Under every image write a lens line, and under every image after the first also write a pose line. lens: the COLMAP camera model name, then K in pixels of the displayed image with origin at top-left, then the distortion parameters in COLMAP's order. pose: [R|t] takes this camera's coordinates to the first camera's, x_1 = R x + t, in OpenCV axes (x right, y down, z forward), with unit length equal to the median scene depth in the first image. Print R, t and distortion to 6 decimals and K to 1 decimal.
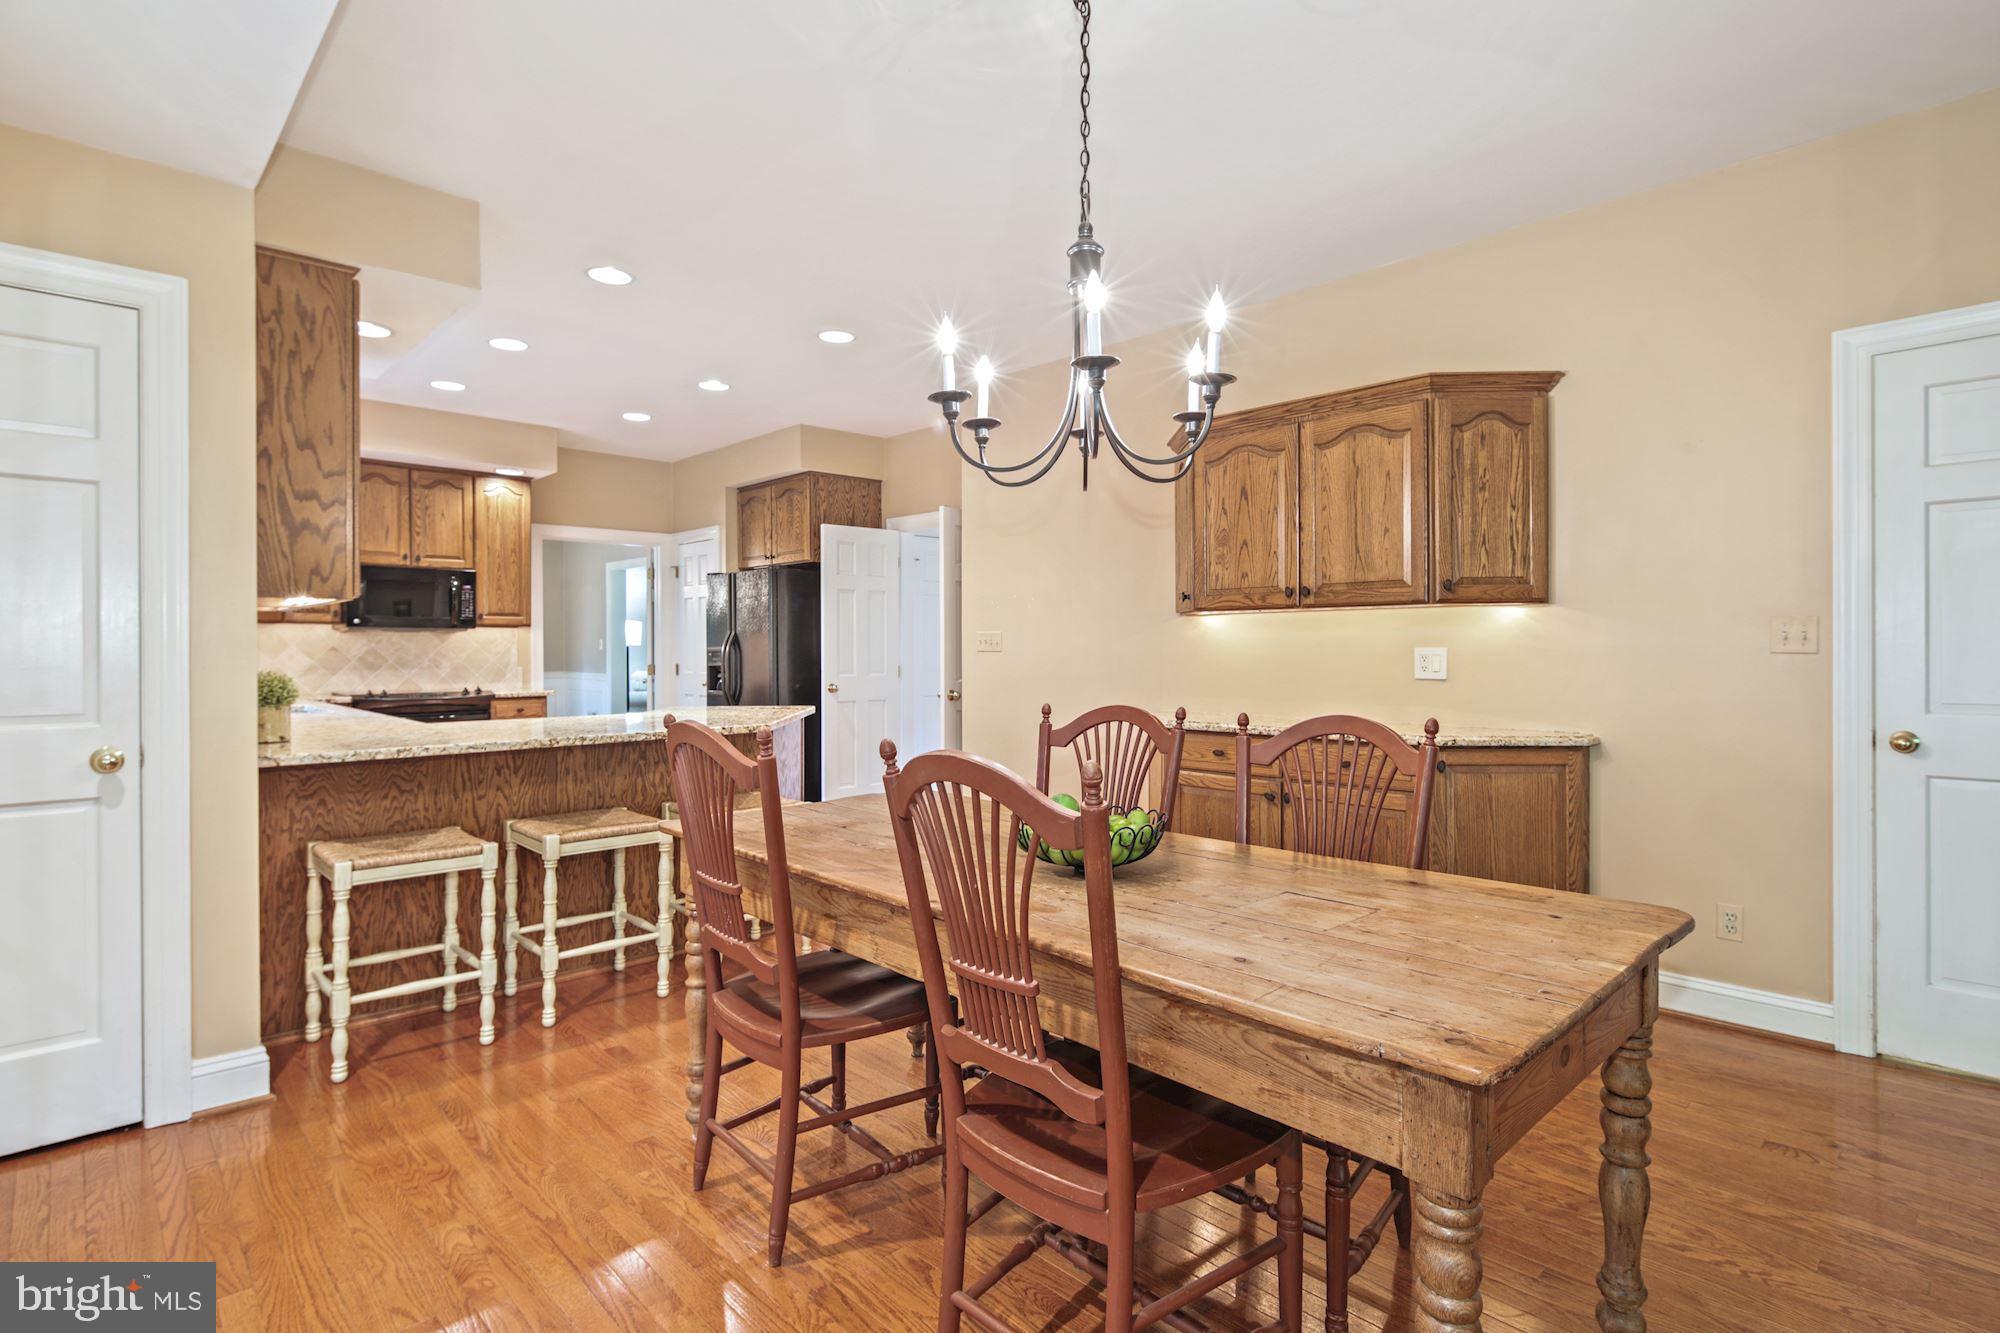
lens RADIAL K [[971.2, 0, 1001.8], [0, 971.2, 640.6], [0, 0, 1]] dist [0.000821, -0.000021]
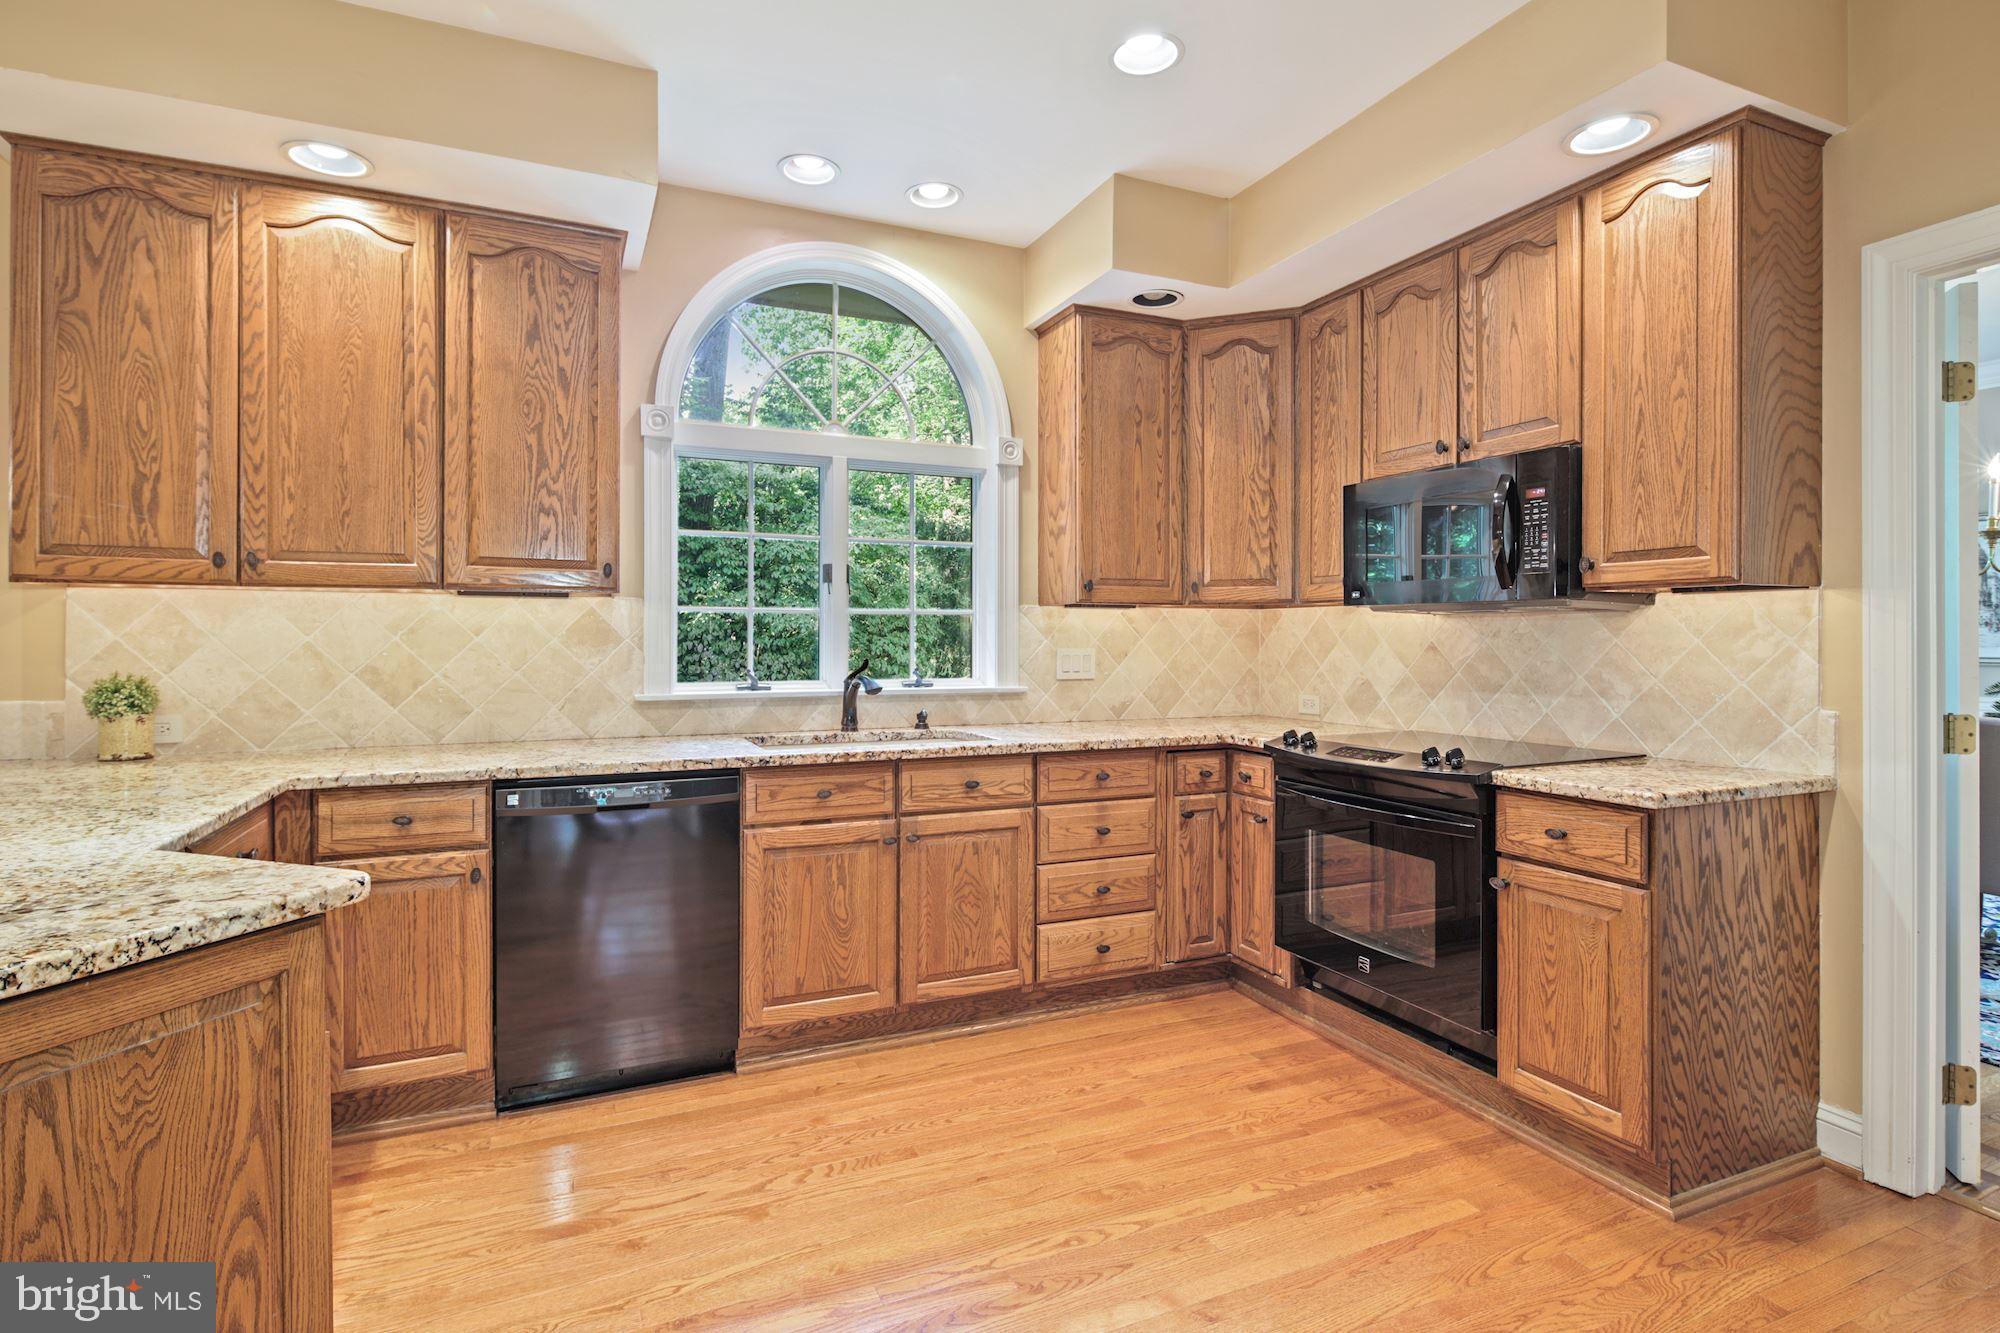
lens RADIAL K [[974.4, 0, 994.7], [0, 974.4, 647.9], [0, 0, 1]] dist [0.000339, -0.001275]
pose [[-0.344945, 0.009399, -0.938576, -0.111443], [0.004975, 0.999954, 0.008185, 0.002987], [0.938610, -0.001846, -0.344976, 0.950696]]
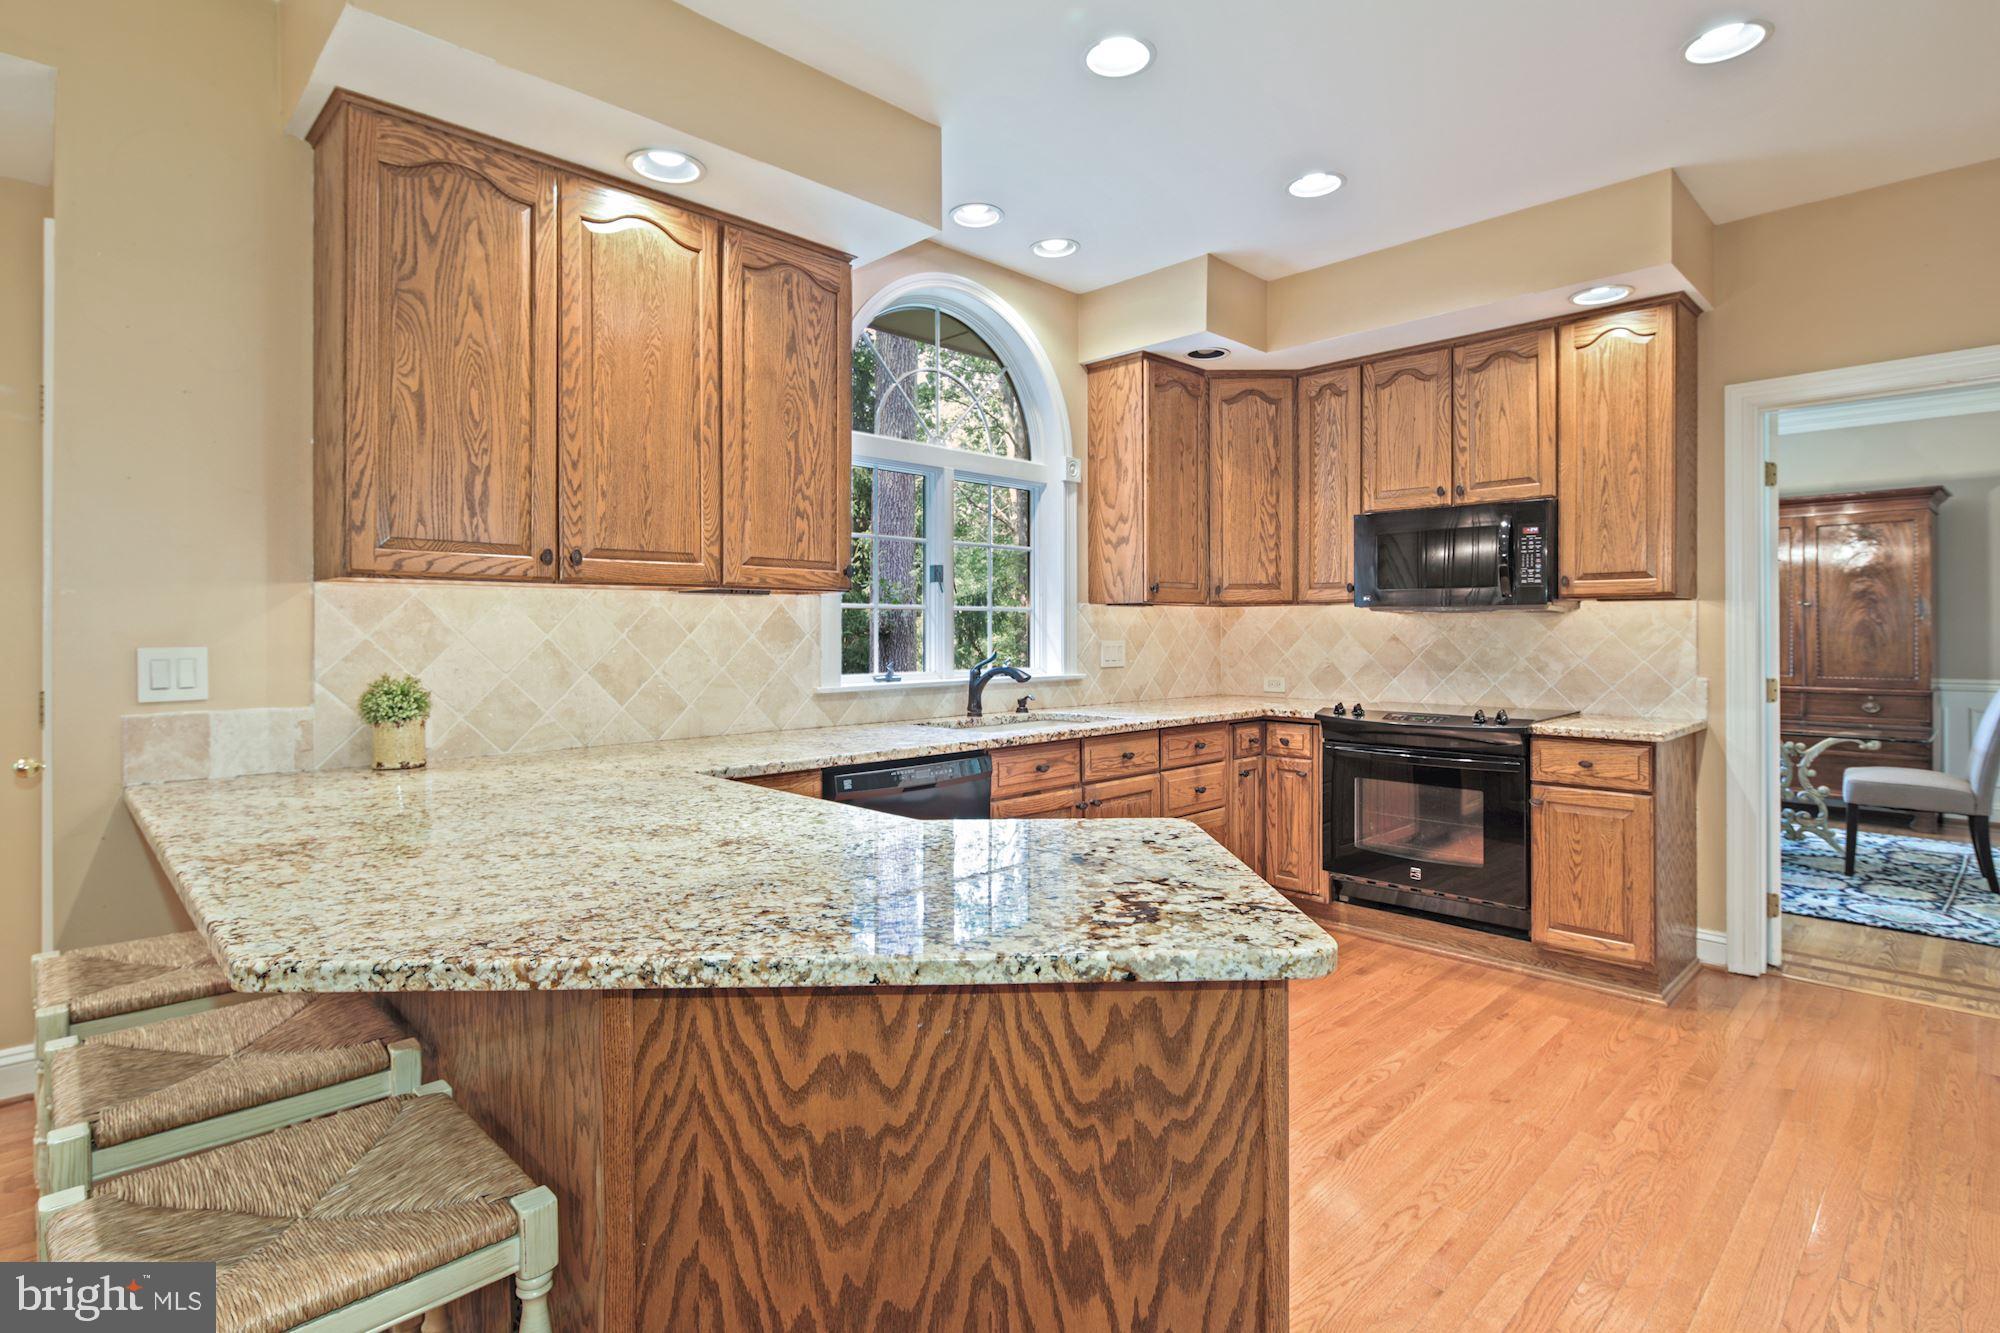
lens RADIAL K [[979.9, 0, 990.3], [0, 979.9, 637.5], [0, 0, 1]] dist [0.001526, 0.000223]
pose [[0.002747, 0.010675, -0.999939, 0.011524], [0.007204, 0.999917, 0.010695, -0.001800], [0.999970, -0.007233, 0.002670, 0.702717]]
